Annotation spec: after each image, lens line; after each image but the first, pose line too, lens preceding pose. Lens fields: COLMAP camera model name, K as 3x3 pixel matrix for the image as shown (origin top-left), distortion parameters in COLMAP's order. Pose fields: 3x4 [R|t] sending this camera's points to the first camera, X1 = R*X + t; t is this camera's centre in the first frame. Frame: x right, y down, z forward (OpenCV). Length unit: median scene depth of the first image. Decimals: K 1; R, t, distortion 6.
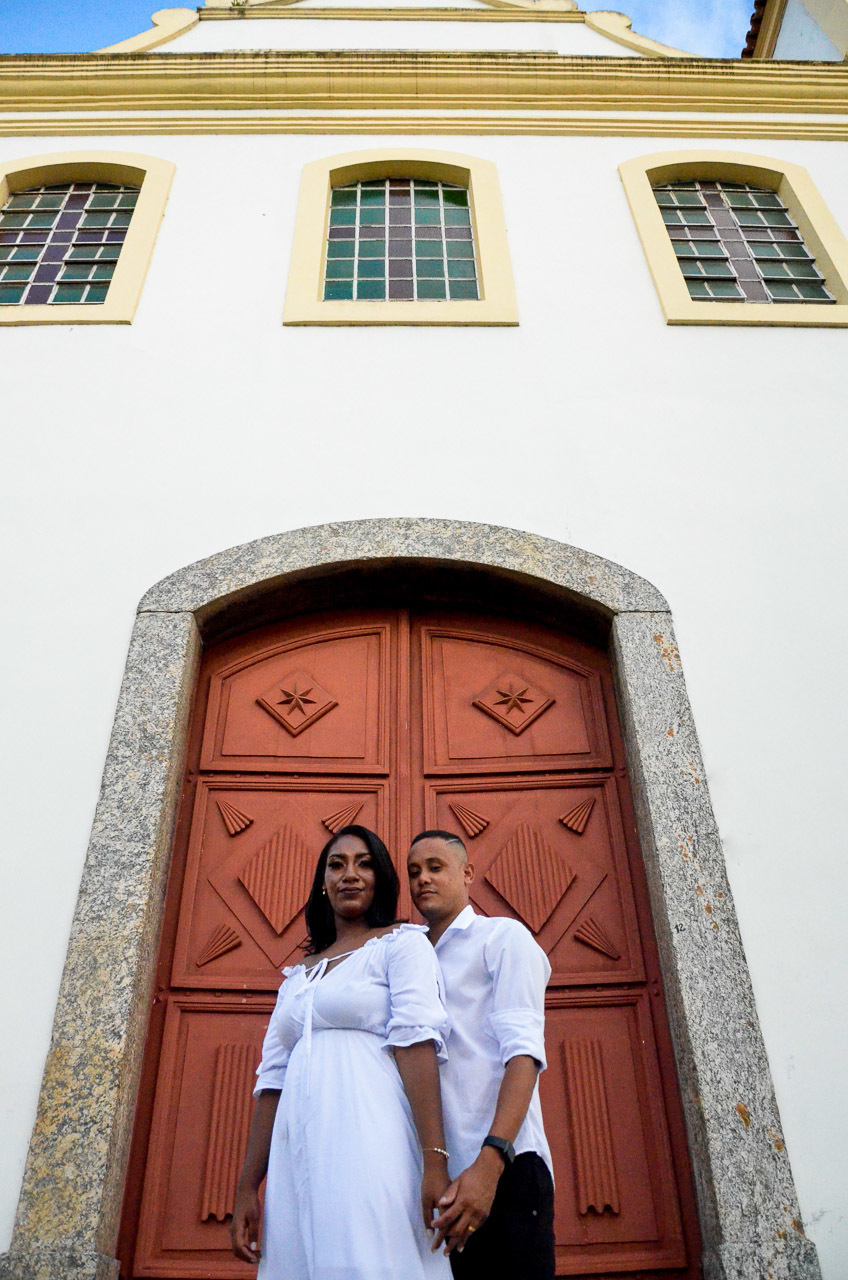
lens RADIAL K [[1106.3, 0, 446.2], [0, 1106.3, 641.9], [0, 0, 1]] dist [-0.052857, 0.004108]
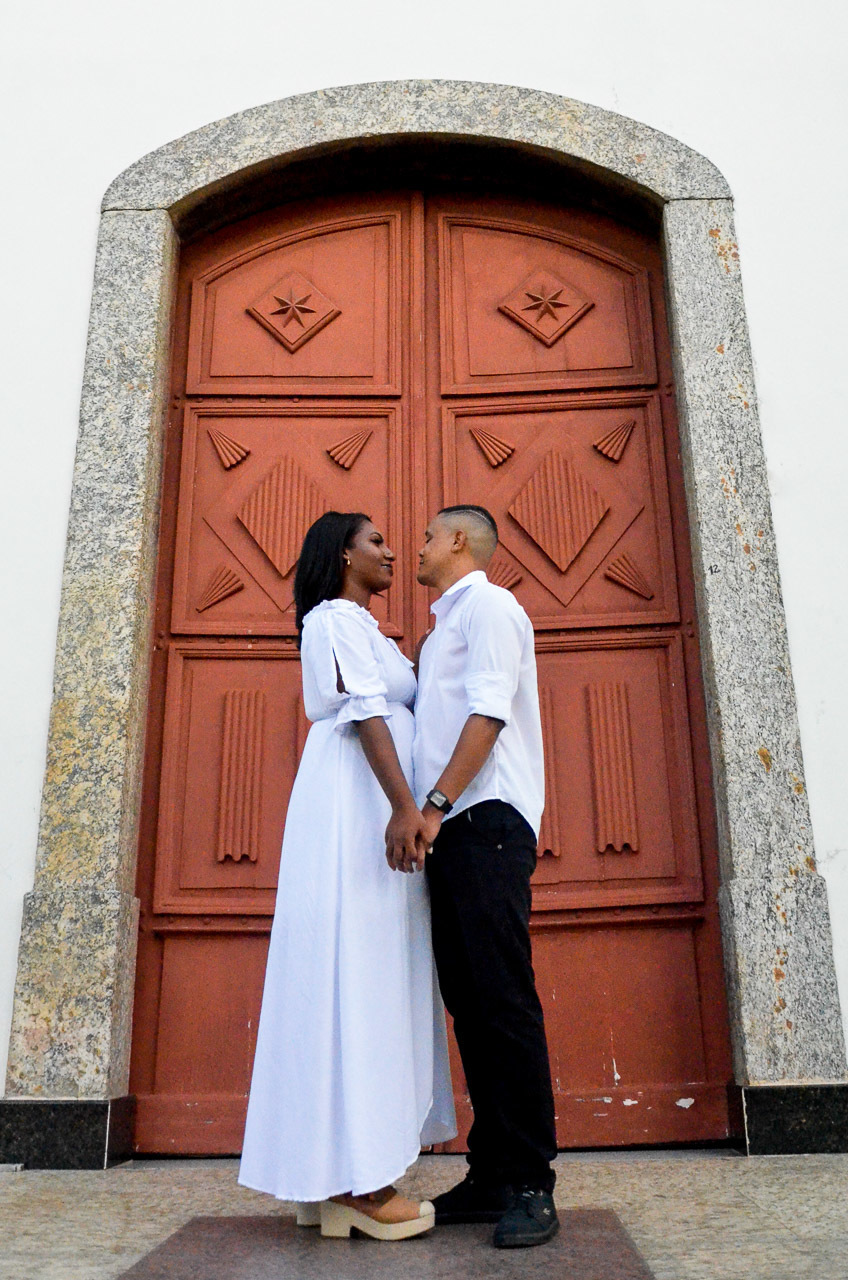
lens RADIAL K [[1106.3, 0, 446.2], [0, 1106.3, 641.9], [0, 0, 1]] dist [-0.052857, 0.004108]
pose [[0.999984, -0.005454, 0.001627, -0.016836], [0.004745, 0.956820, 0.290641, 0.048171], [-0.003142, -0.290629, 0.956831, 0.092848]]
